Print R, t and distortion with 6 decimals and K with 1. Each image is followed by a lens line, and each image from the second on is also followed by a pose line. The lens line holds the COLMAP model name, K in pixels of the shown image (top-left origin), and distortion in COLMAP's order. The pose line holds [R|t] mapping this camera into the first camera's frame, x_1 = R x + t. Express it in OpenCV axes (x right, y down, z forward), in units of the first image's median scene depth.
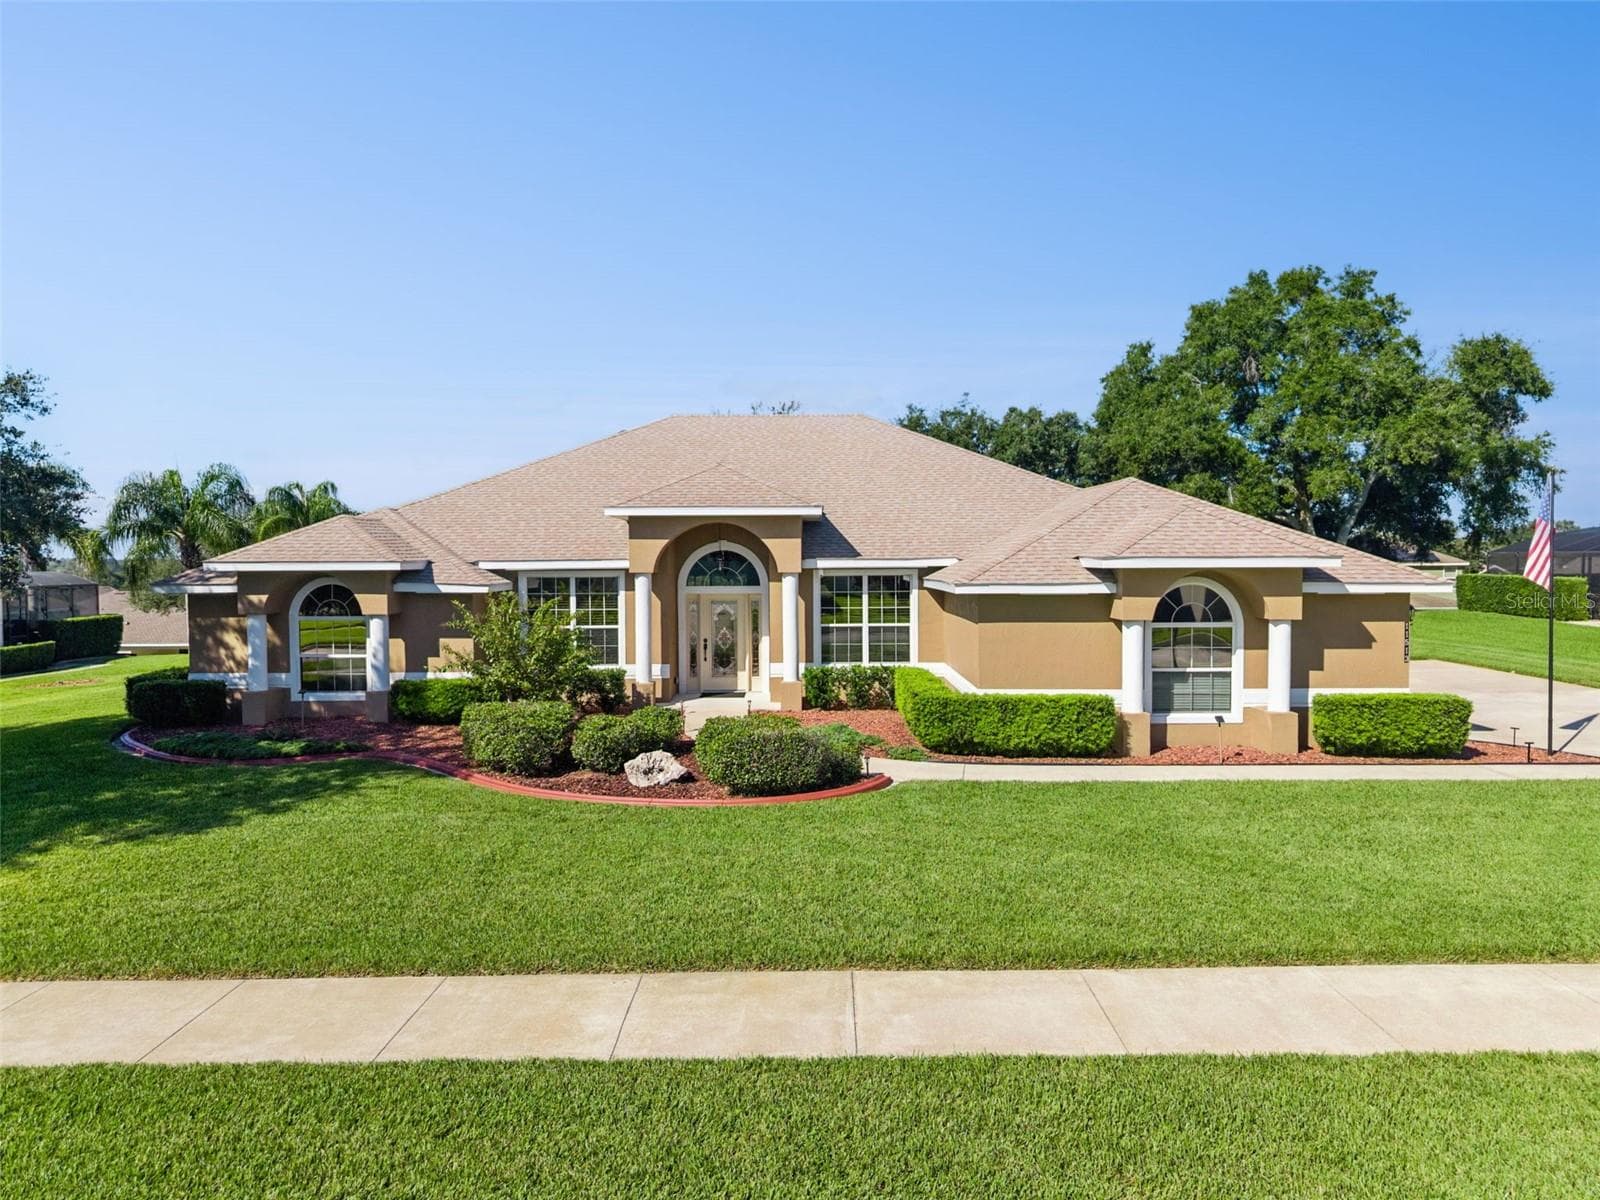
lens RADIAL K [[1079.8, 0, 804.8], [0, 1079.8, 606.2], [0, 0, 1]] dist [0.032970, -0.053238]
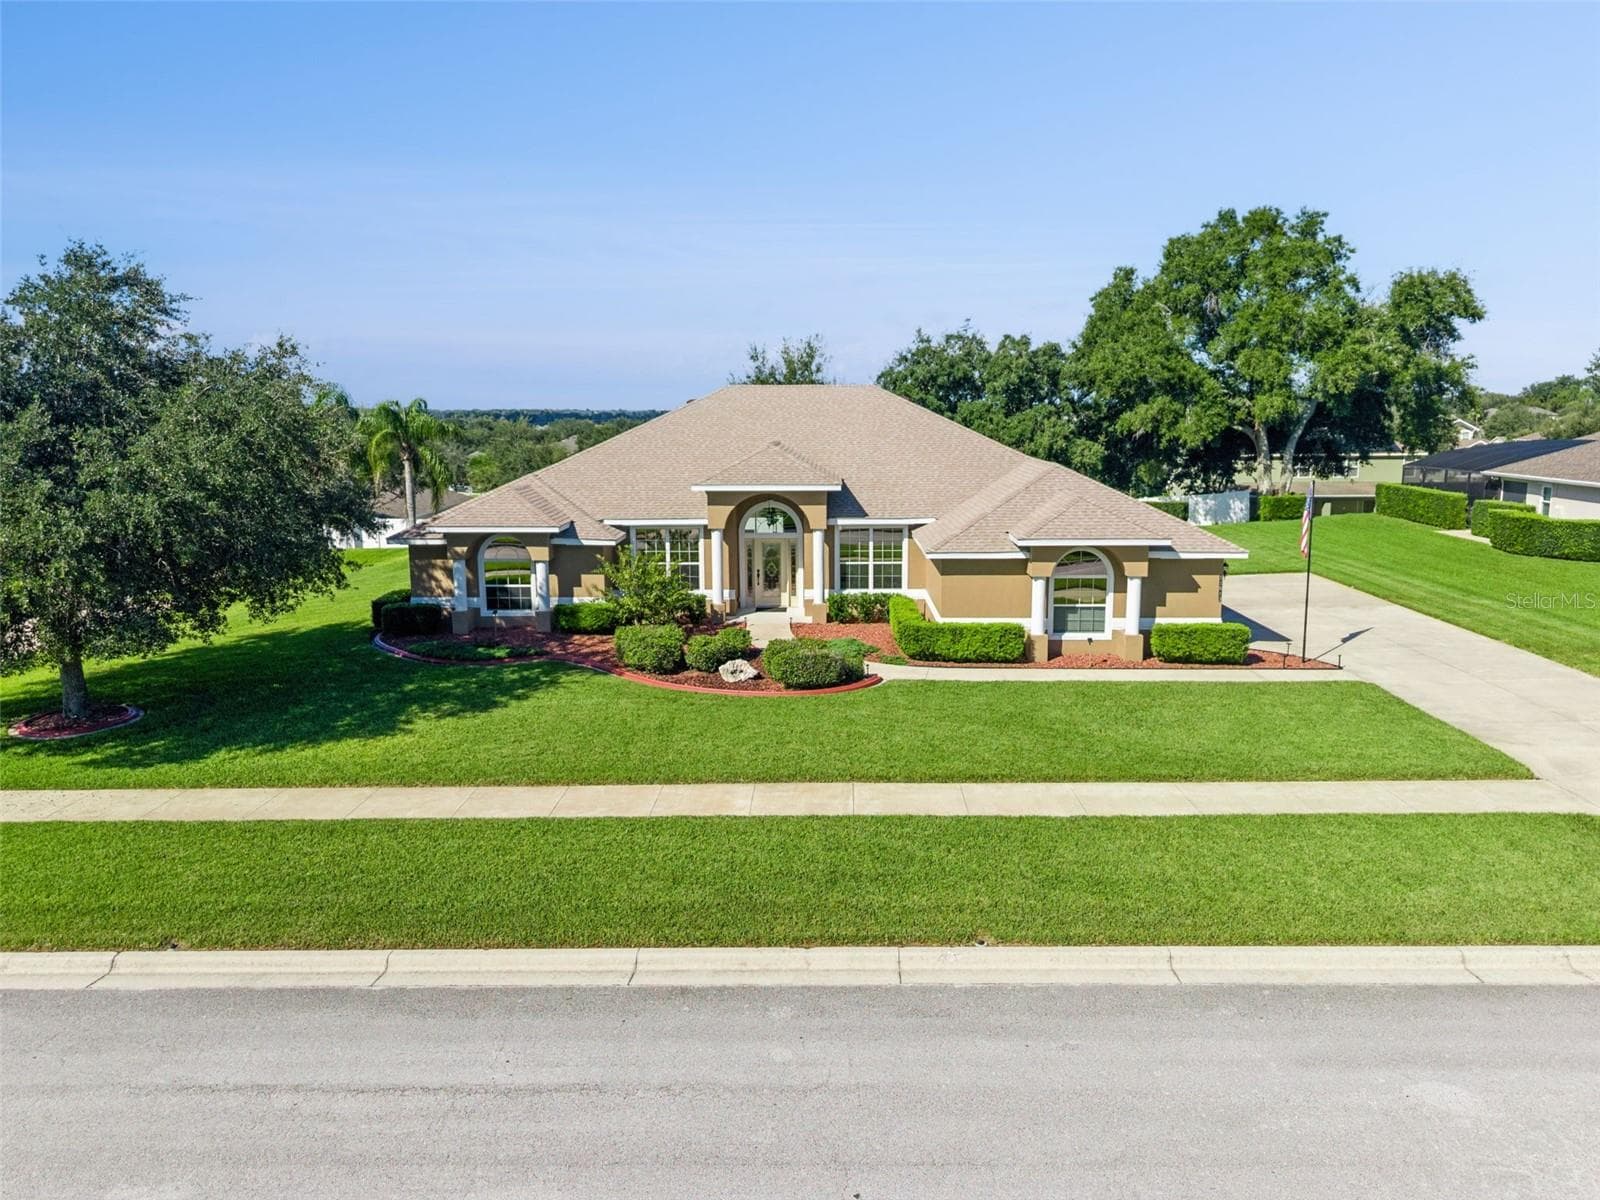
lens RADIAL K [[1069.6, 0, 802.7], [0, 1069.6, 595.3], [0, 0, 1]] dist [0.044090, -0.053028]
pose [[0.999784, 0.001276, -0.020723, -0.005572], [0.001338, 0.992072, 0.125665, -0.130627], [0.020719, -0.125666, 0.991856, -0.462751]]
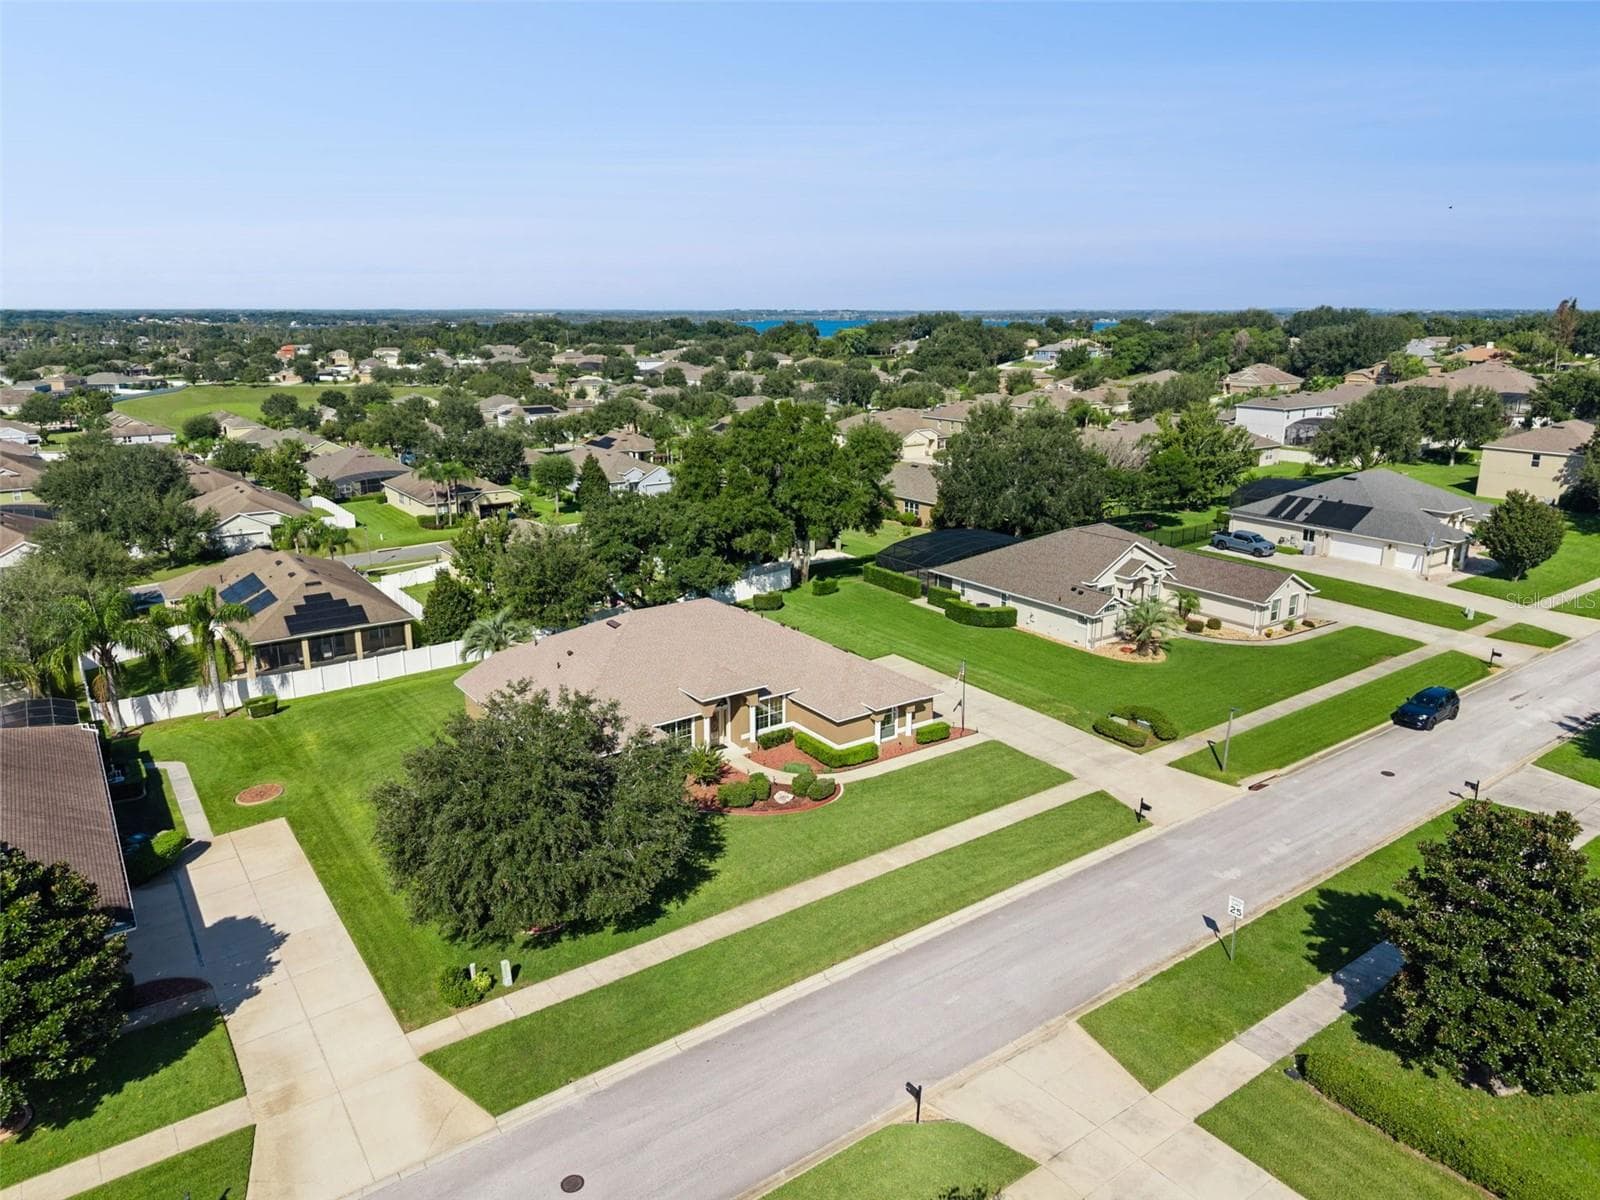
lens RADIAL K [[1066.6, 0, 804.2], [0, 1066.6, 558.3], [0, 0, 1]] dist [0.082830, -0.112821]
pose [[0.811772, -0.127256, 0.569940, -1.550149], [0.024439, 0.982516, 0.184566, -0.985691], [-0.583463, -0.135897, 0.800689, -1.357422]]
